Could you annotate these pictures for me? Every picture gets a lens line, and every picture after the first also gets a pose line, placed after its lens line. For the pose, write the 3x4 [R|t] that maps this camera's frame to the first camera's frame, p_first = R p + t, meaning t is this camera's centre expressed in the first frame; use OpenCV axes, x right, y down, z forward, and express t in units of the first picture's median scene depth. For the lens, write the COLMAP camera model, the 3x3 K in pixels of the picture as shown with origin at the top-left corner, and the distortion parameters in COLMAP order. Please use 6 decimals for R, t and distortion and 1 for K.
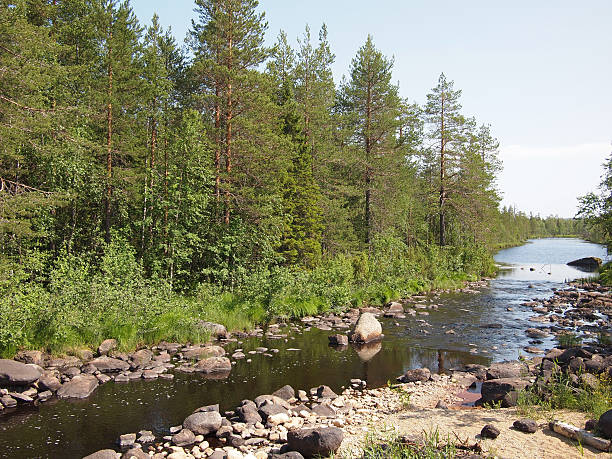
lens RADIAL K [[693.2, 0, 306.1], [0, 693.2, 228.1], [0, 0, 1]] dist [-0.015447, 0.000000]
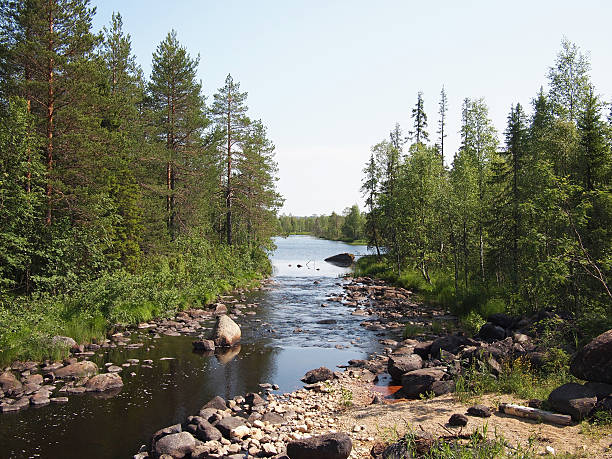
lens RADIAL K [[693.2, 0, 306.0], [0, 693.2, 230.5], [0, 0, 1]] dist [-0.015447, 0.000000]
pose [[0.921820, -0.006715, 0.387560, -0.156720], [0.004151, 0.999964, 0.007454, -0.004973], [-0.387596, -0.005262, 0.921815, 0.039145]]
